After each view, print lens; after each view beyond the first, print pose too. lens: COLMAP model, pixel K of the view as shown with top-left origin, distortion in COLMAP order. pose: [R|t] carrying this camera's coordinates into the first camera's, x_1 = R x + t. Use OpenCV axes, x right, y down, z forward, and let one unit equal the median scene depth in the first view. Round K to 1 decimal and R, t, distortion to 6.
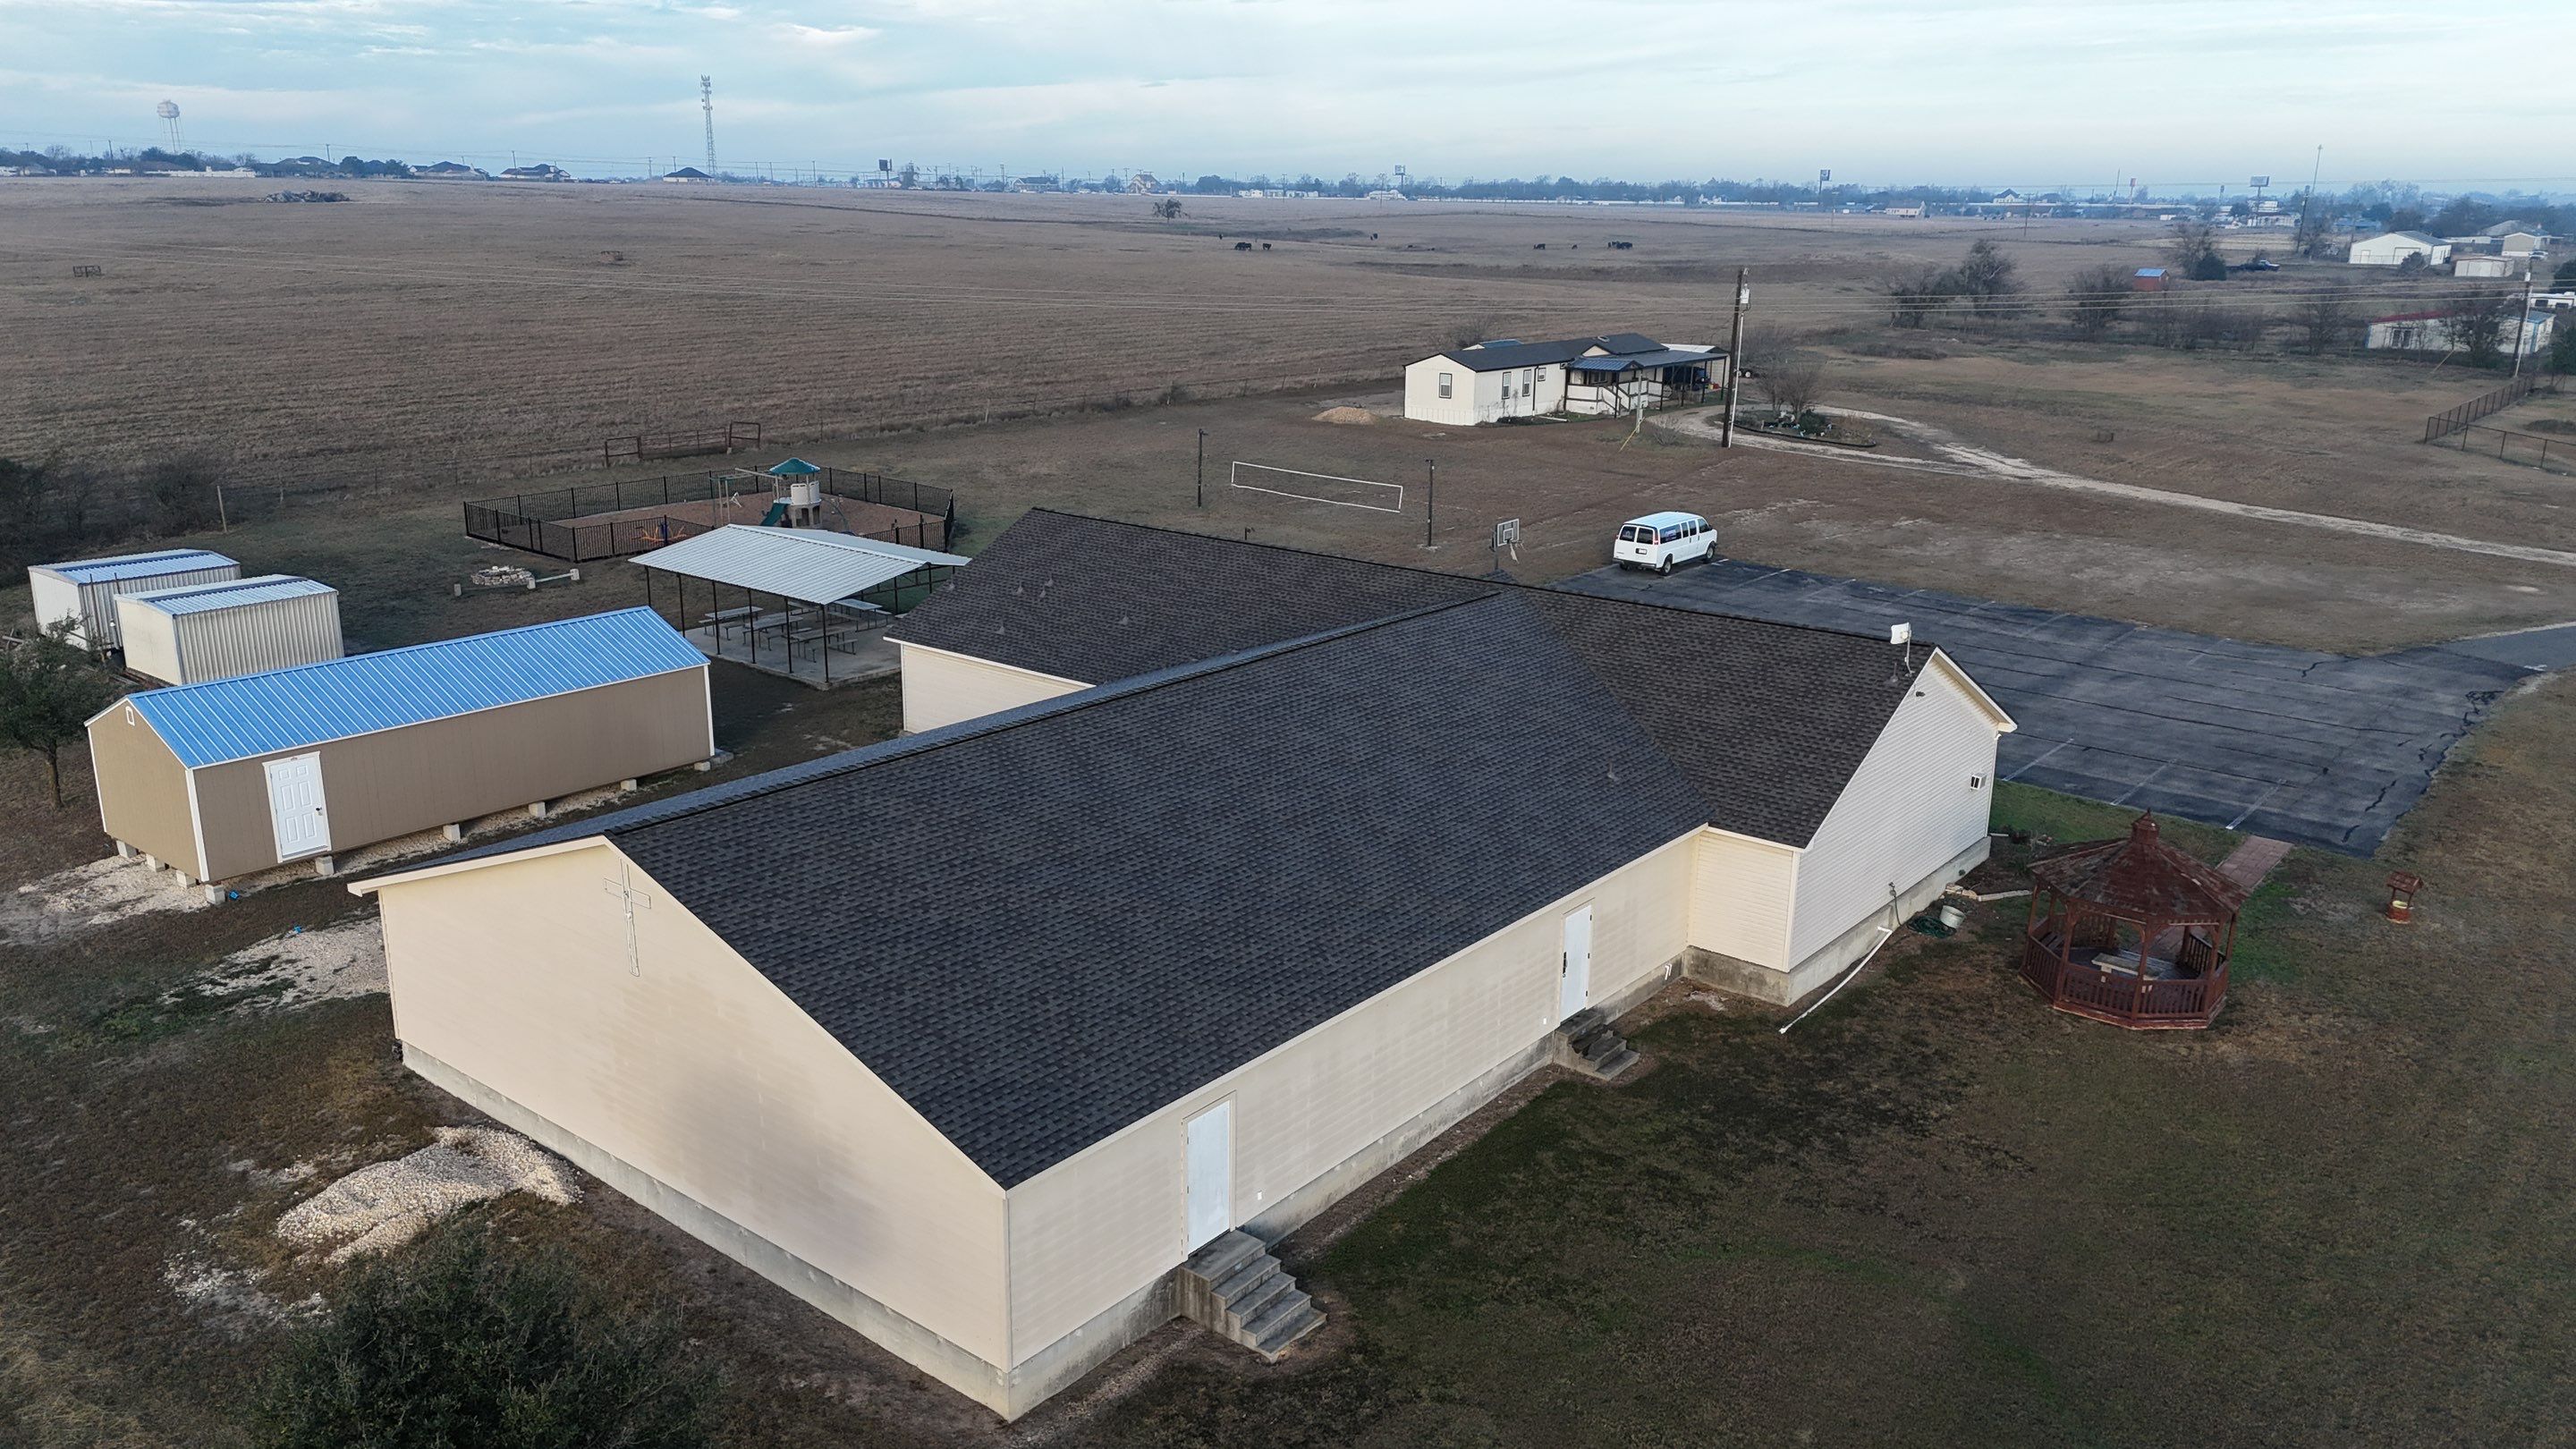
lens RADIAL K [[1883.3, 0, 1288.0], [0, 1883.3, 724.5], [0, 0, 1]] dist [0.073247, -0.066580]
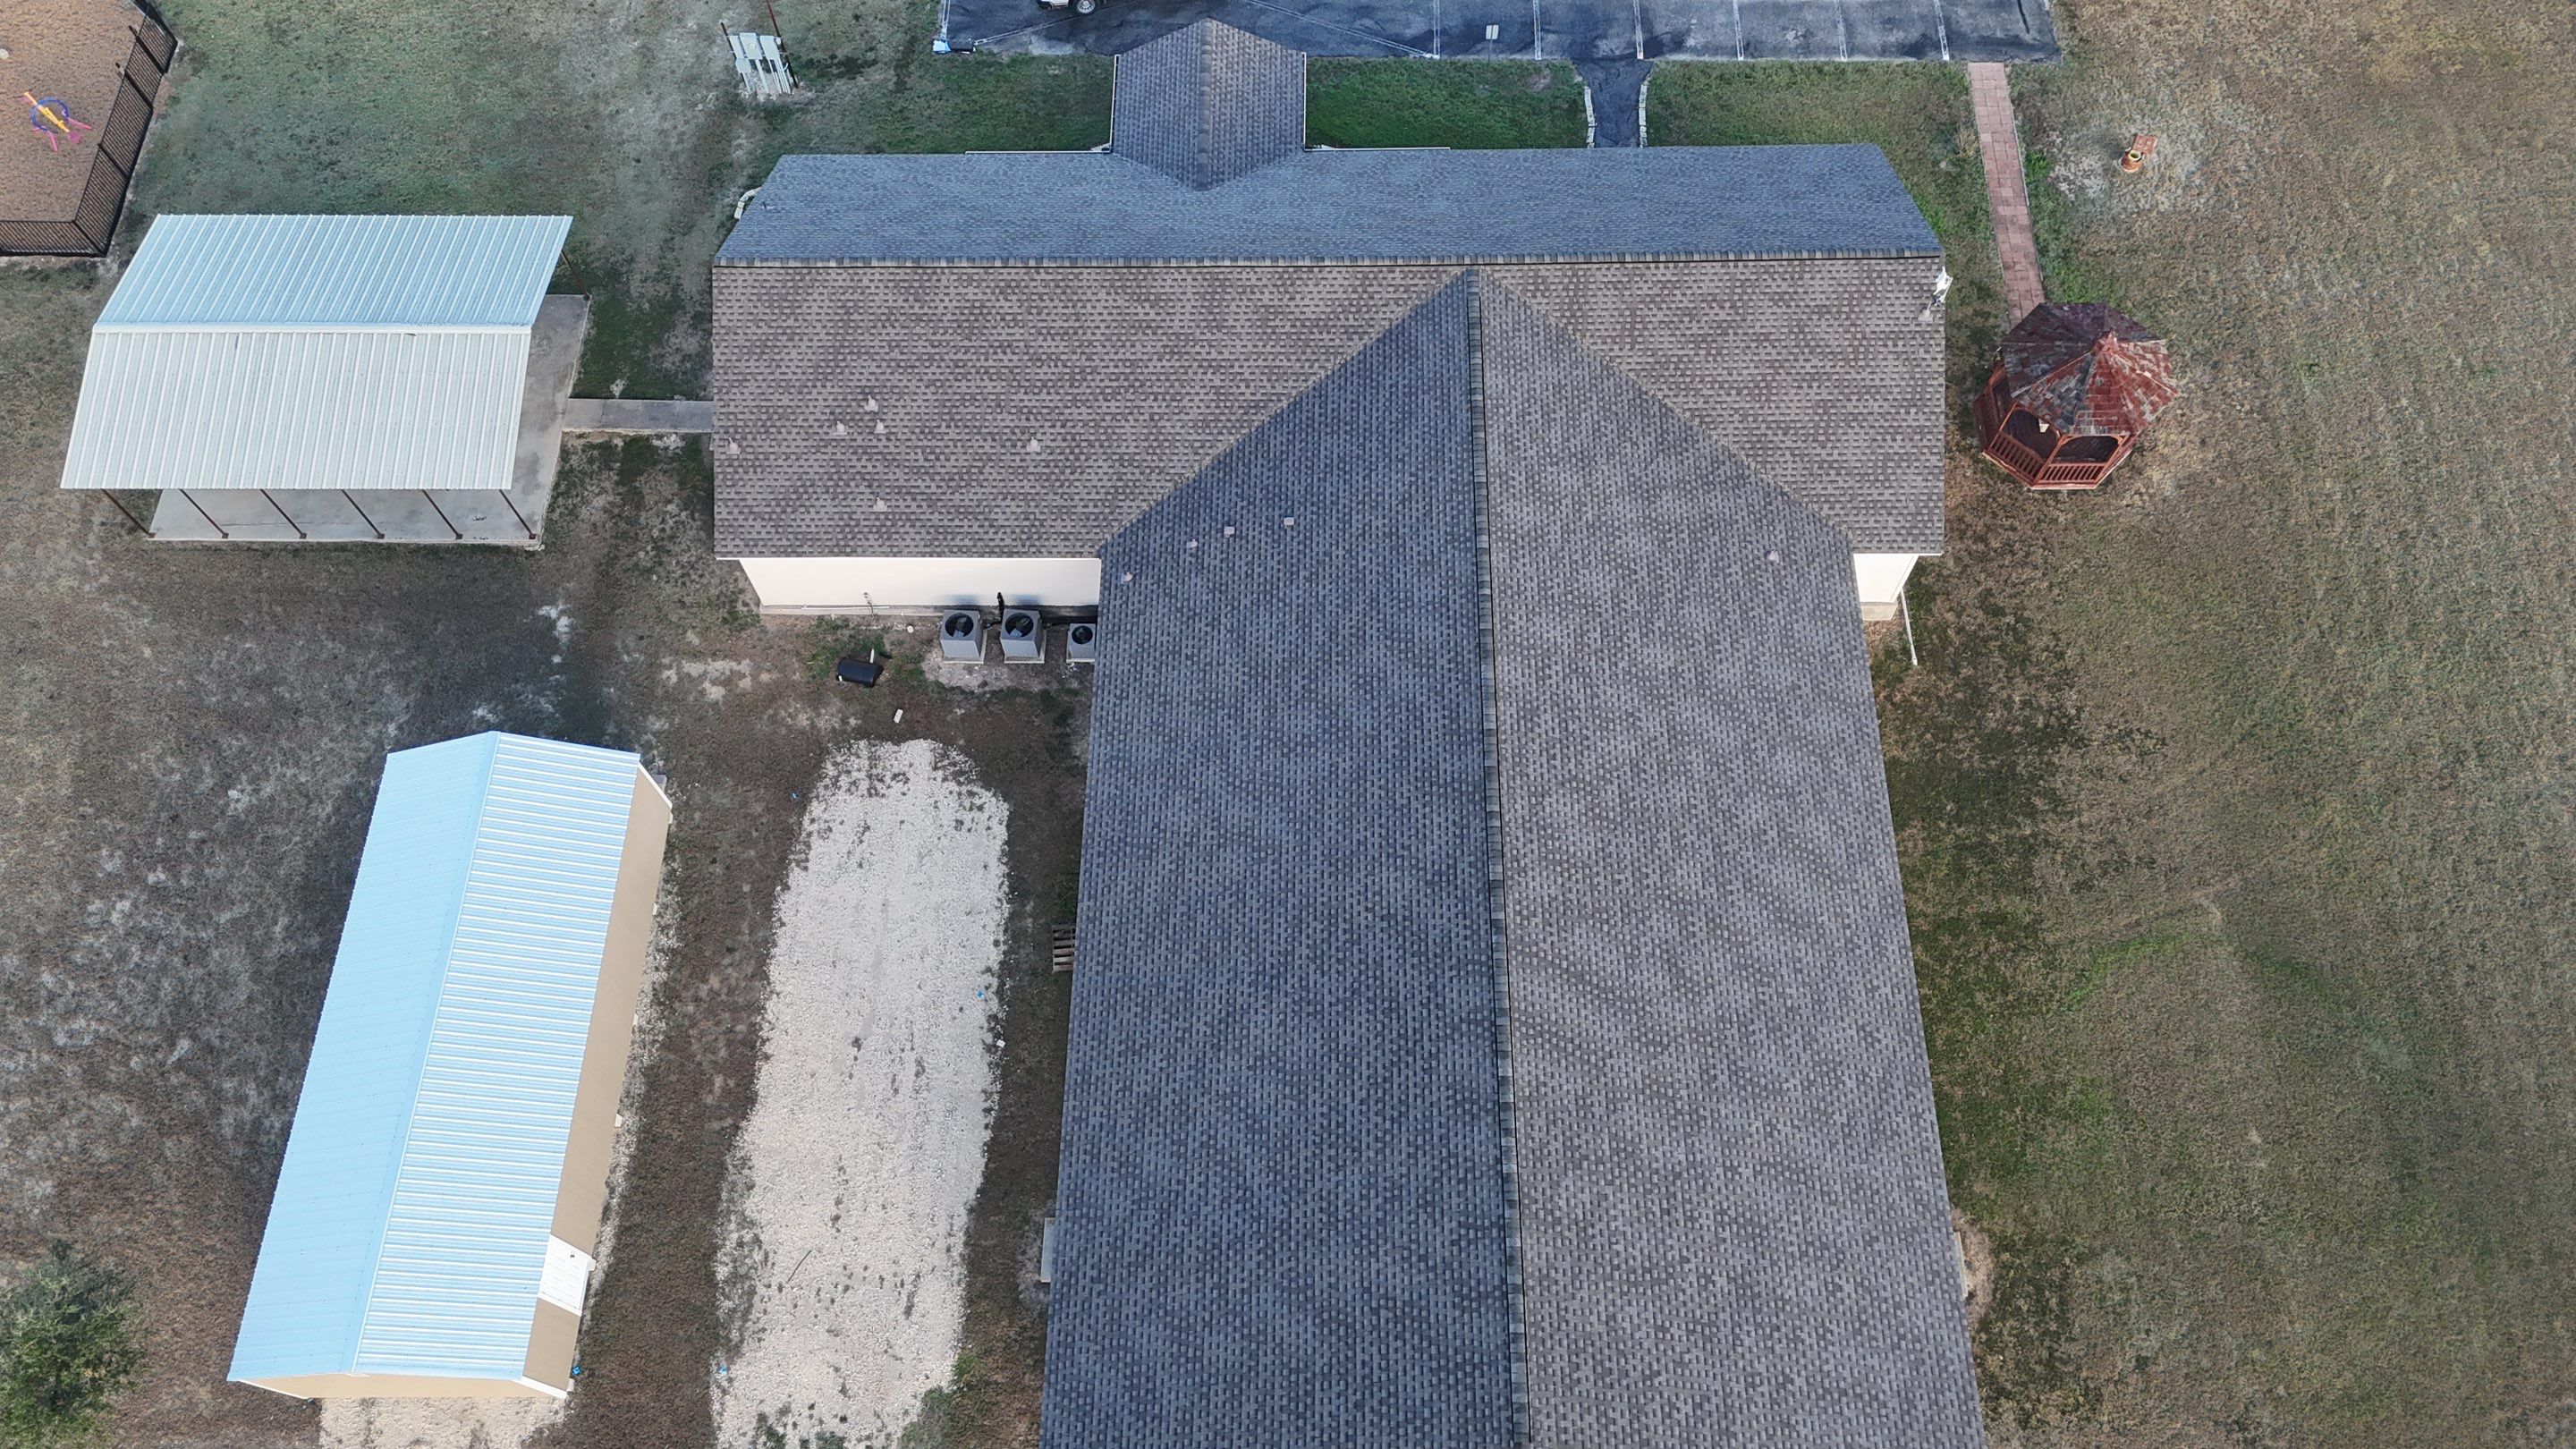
lens RADIAL K [[1883.3, 0, 1288.0], [0, 1883.3, 724.5], [0, 0, 1]] dist [0.073247, -0.066580]
pose [[0.785808, -0.566253, 0.248725, -0.410981], [0.201316, 0.614448, 0.762840, -0.887666], [-0.584789, -0.549373, 0.596834, 0.522708]]
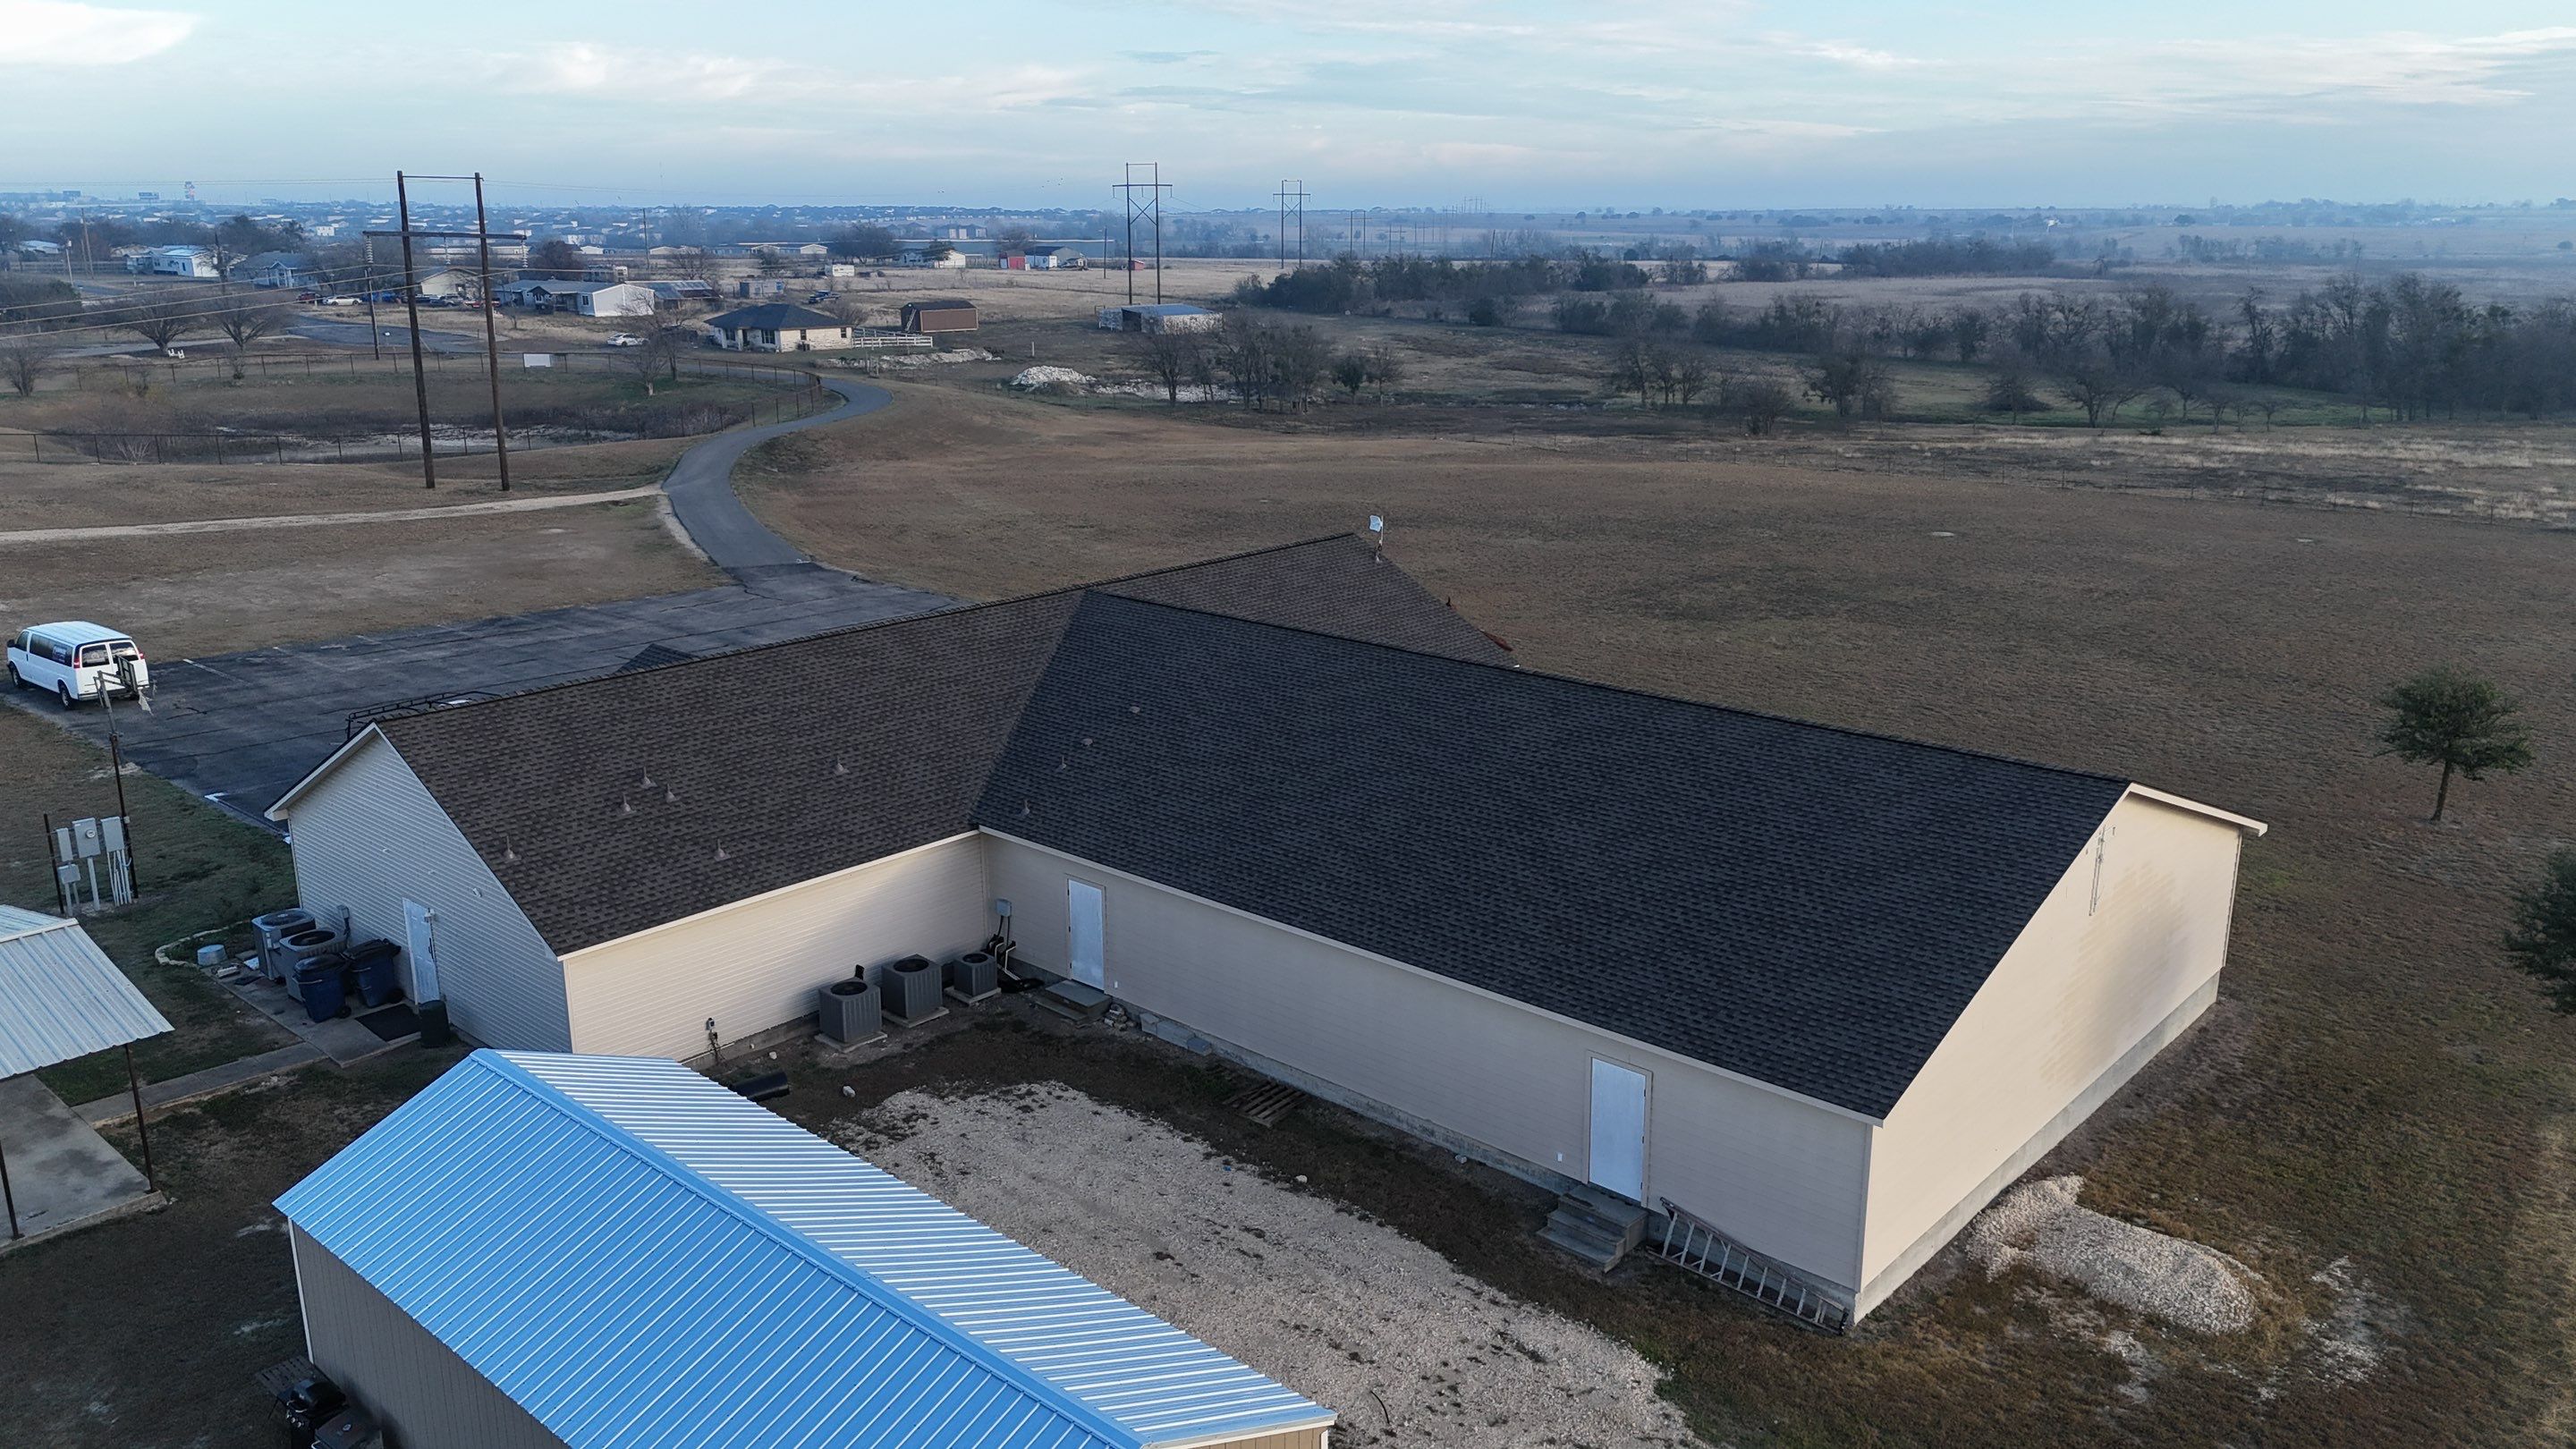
lens RADIAL K [[1883.3, 0, 1288.0], [0, 1883.3, 724.5], [0, 0, 1]] dist [0.073247, -0.066580]
pose [[0.056199, -0.282725, 0.957553, -1.161602], [0.276319, 0.926012, 0.257195, -0.317032], [-0.959421, 0.250136, 0.130163, 1.067847]]
